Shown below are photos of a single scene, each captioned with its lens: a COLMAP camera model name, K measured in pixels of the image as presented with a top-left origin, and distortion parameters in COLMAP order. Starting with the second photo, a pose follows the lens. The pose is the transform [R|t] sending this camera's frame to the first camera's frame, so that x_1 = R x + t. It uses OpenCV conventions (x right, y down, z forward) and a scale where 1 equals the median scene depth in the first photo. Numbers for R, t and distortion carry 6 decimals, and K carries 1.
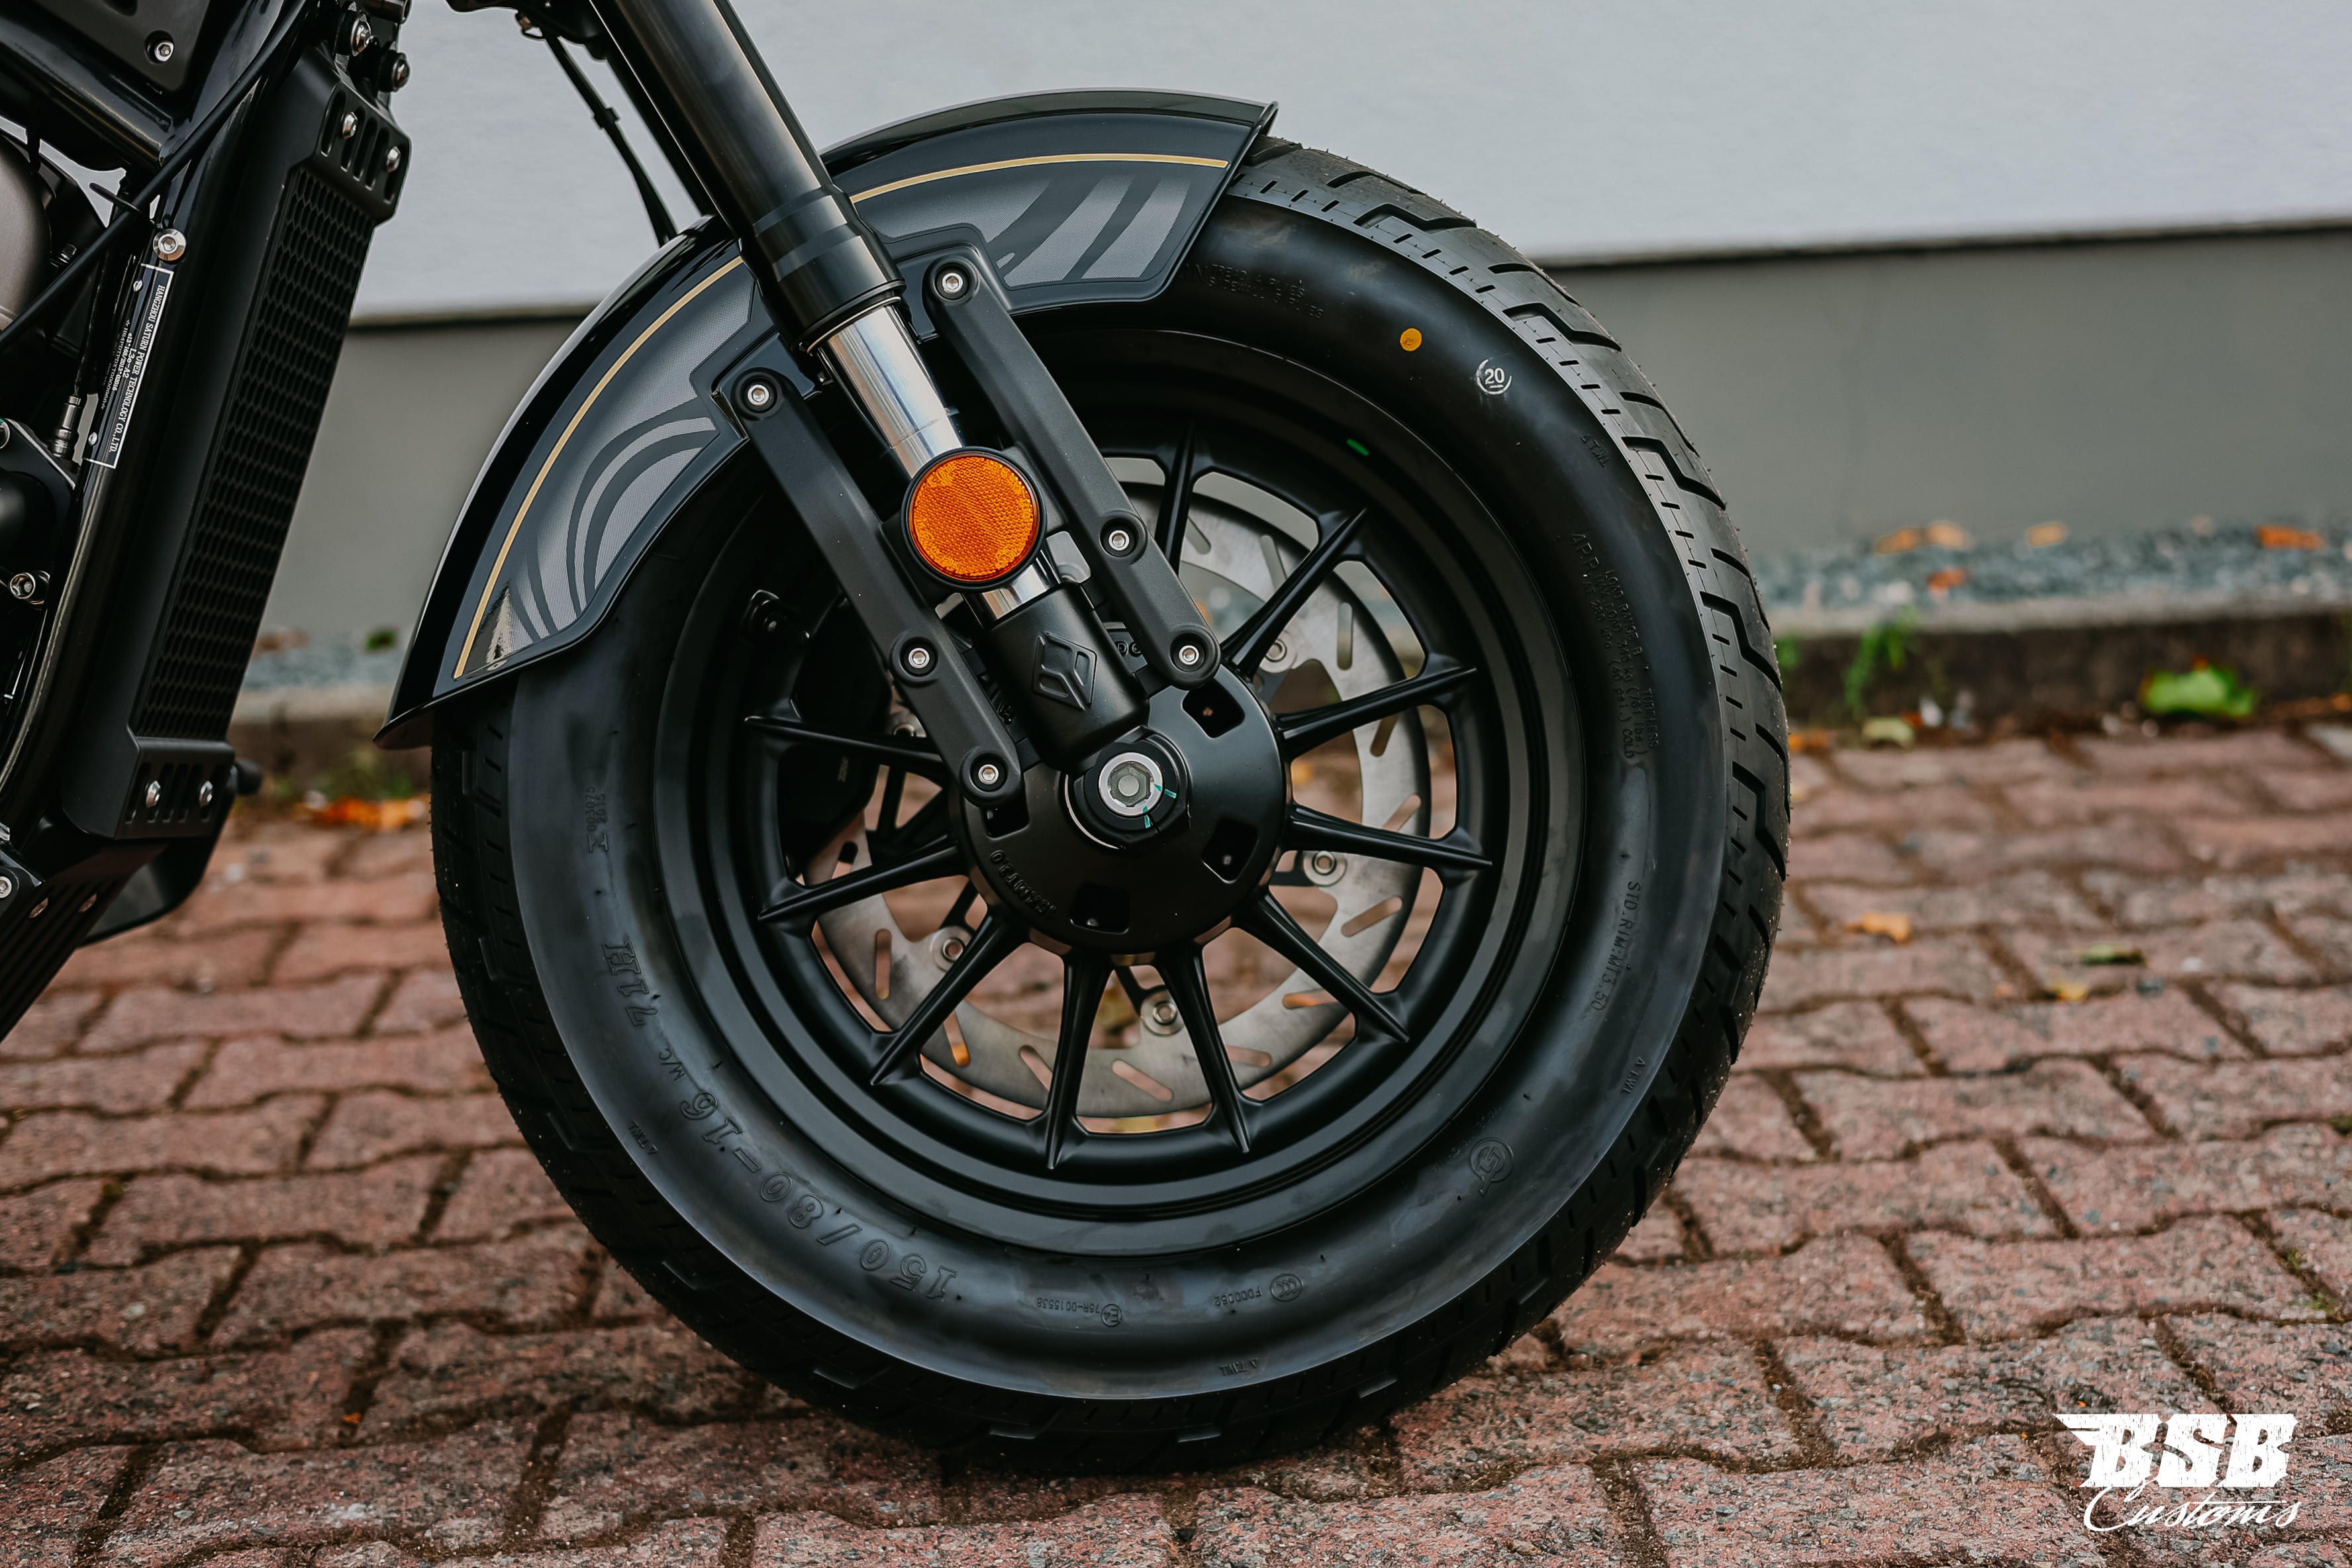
lens RADIAL K [[3745.6, 0, 1261.8], [0, 3745.6, 796.9], [0, 0, 1]] dist [0.060376, -0.260976]
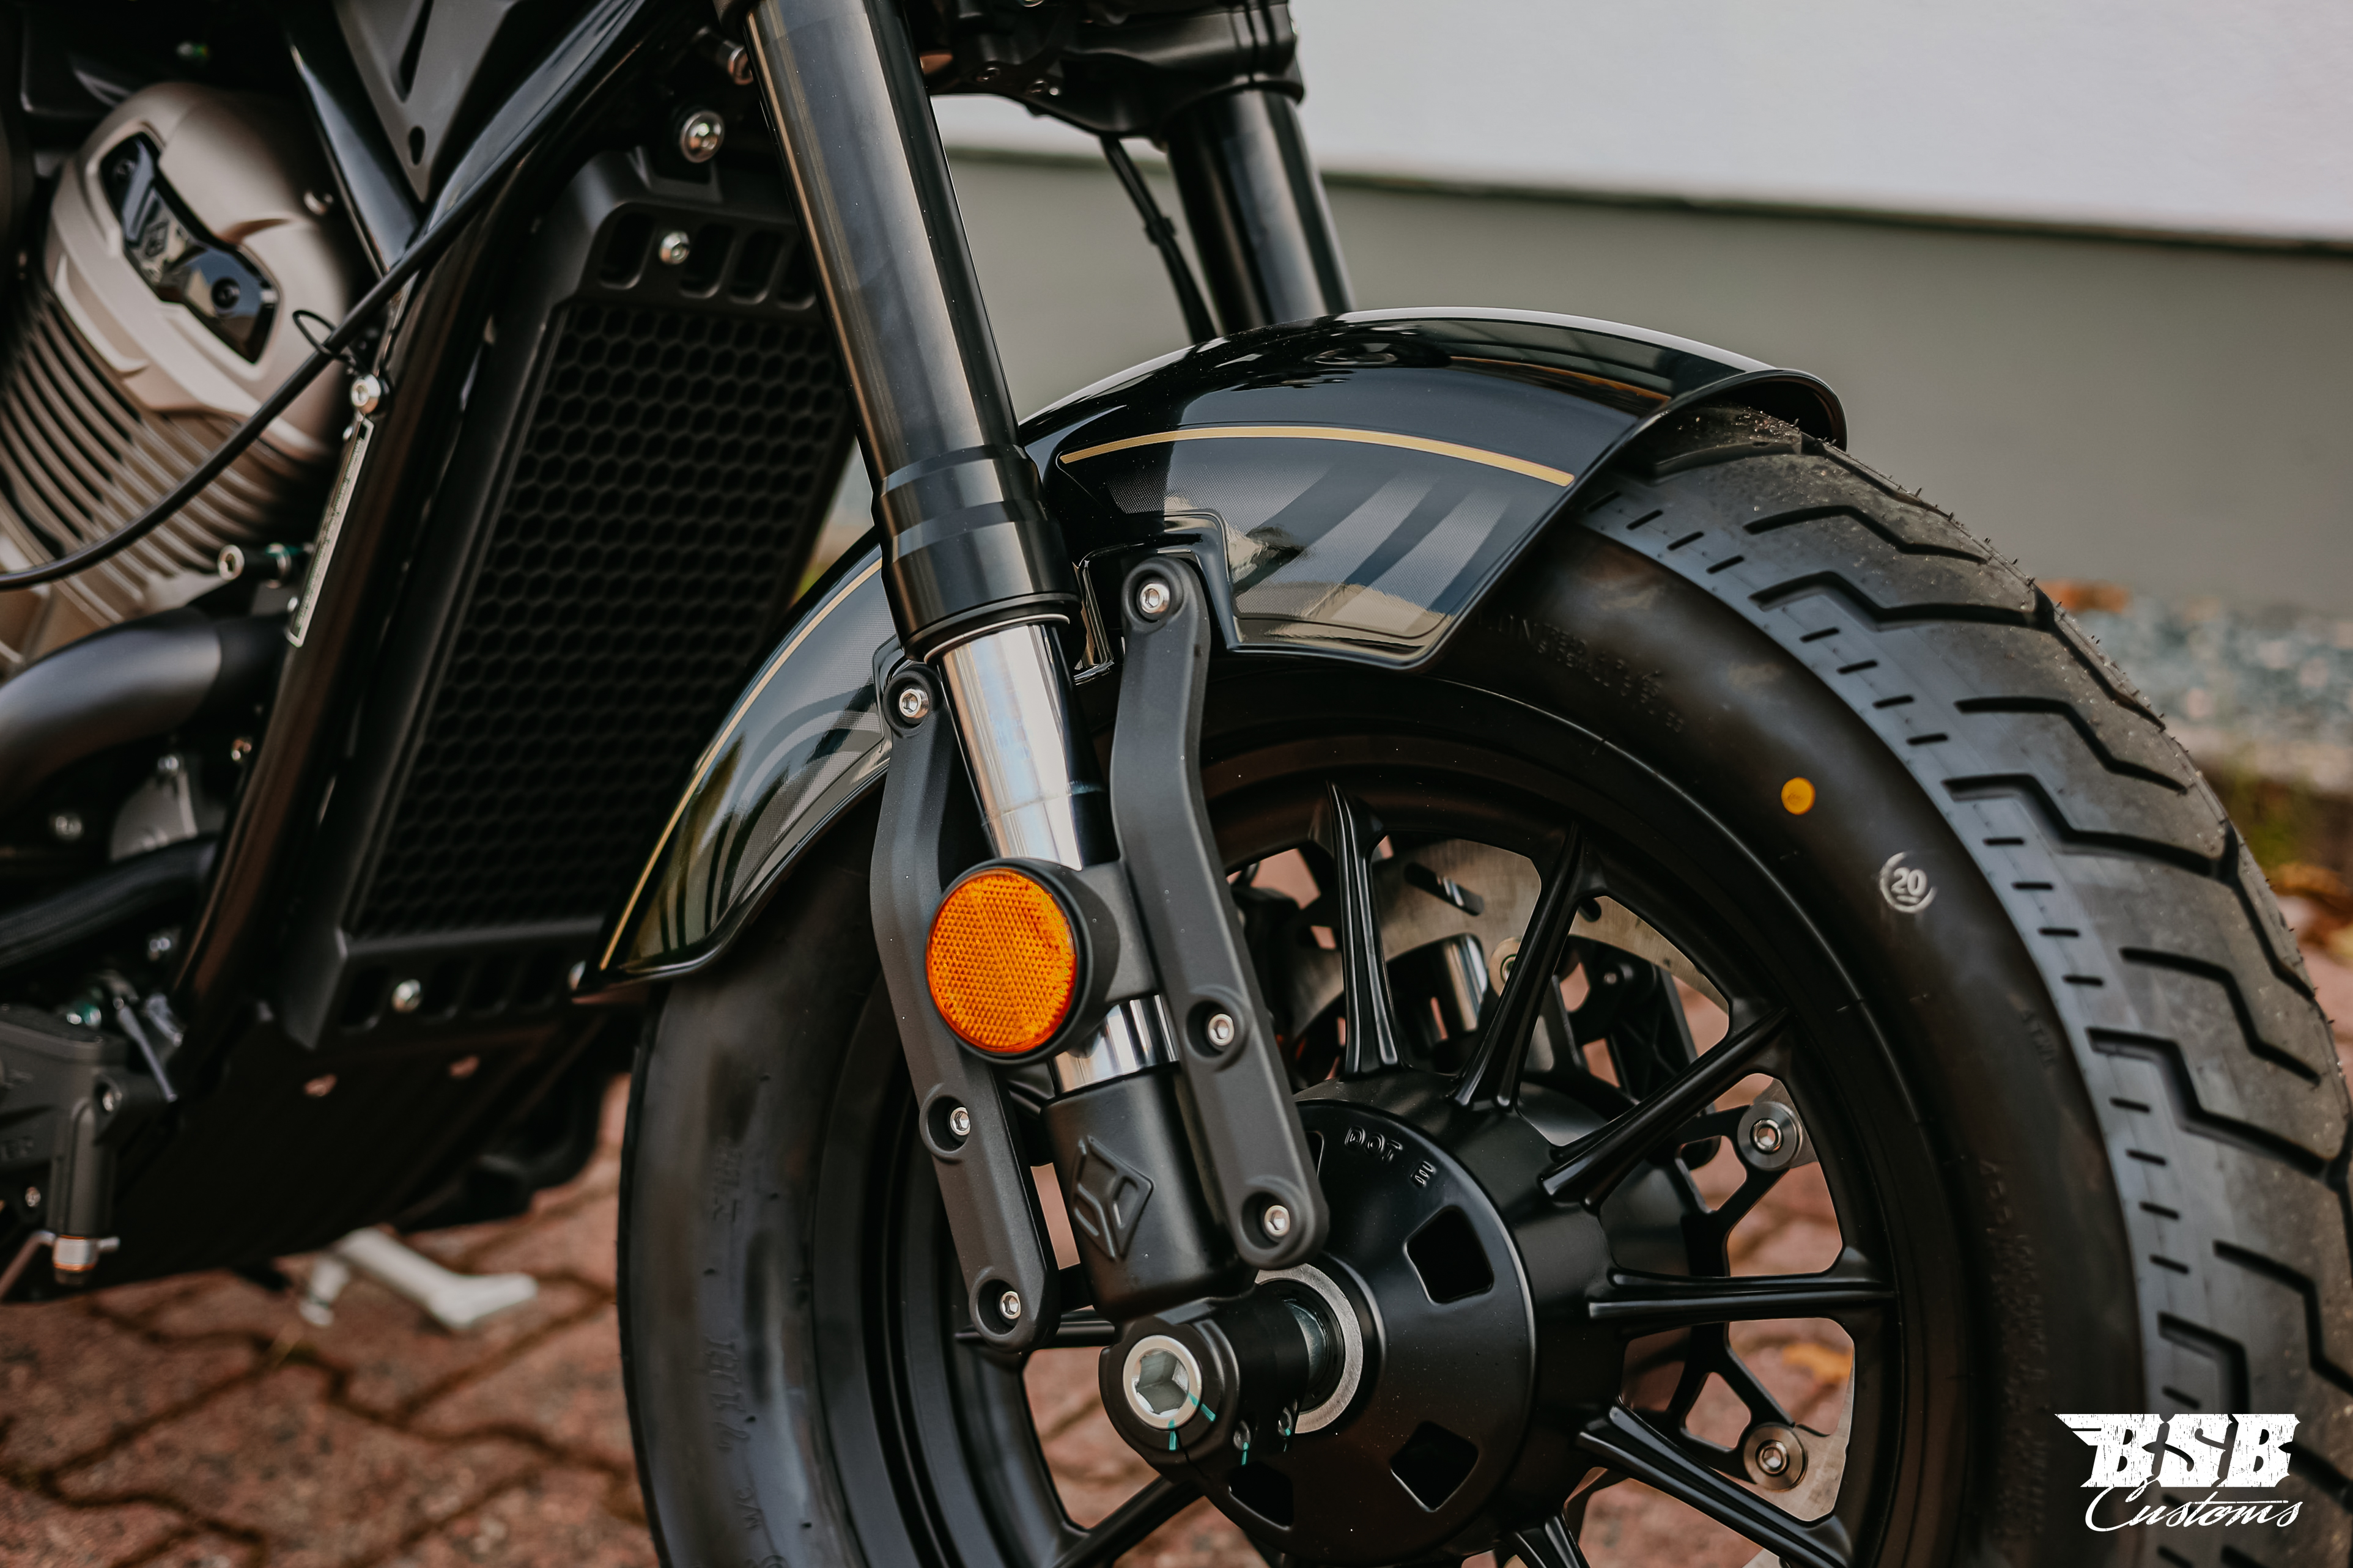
lens RADIAL K [[3500.0, 0, 1191.3], [0, 3500.0, 788.6], [0, 0, 1]] dist [0.017892, -0.135172]
pose [[0.782259, 0.215624, -0.584445, 0.301644], [-0.155055, 0.976054, 0.152569, -0.195755], [0.603348, -0.028727, 0.796961, 0.465168]]
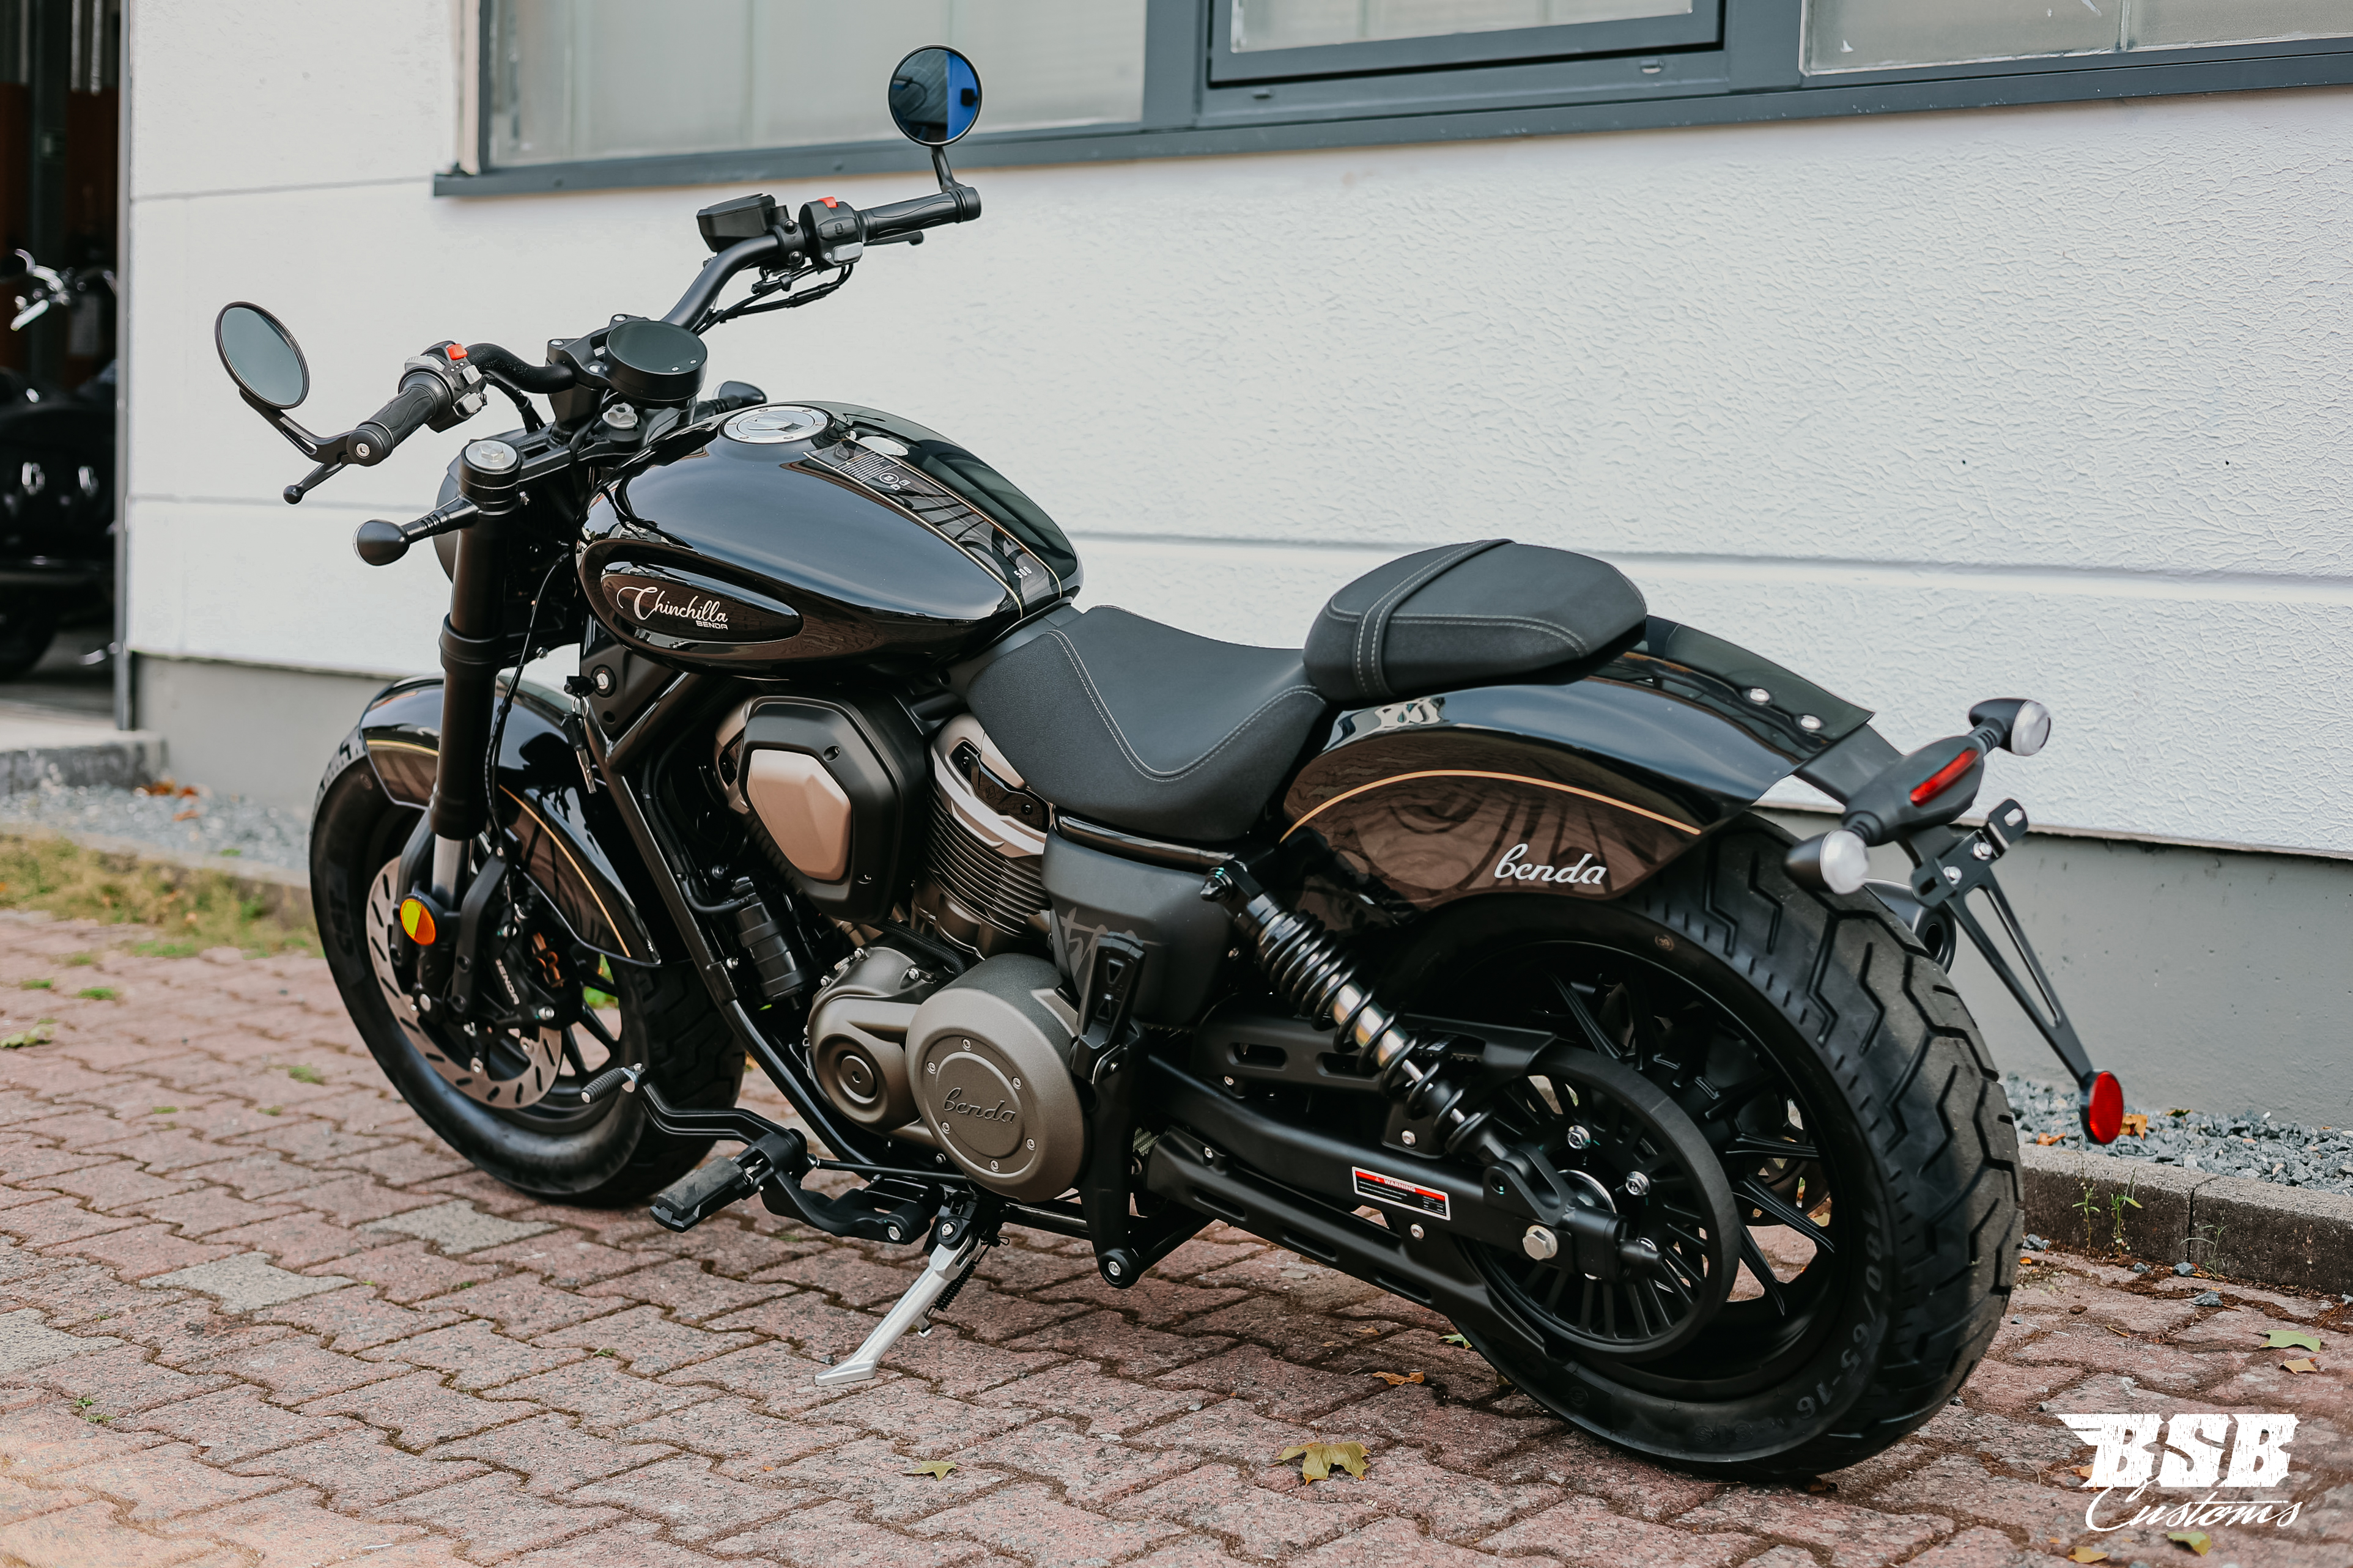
lens RADIAL K [[3396.3, 0, 1190.6], [0, 3396.3, 790.2], [0, 0, 1]] dist [0.025047, -0.098178]
pose [[0.704076, 0.127121, -0.698654, 1.070399], [-0.177259, 0.984164, 0.000436, -0.204738], [0.687646, 0.123536, 0.715459, -0.068351]]
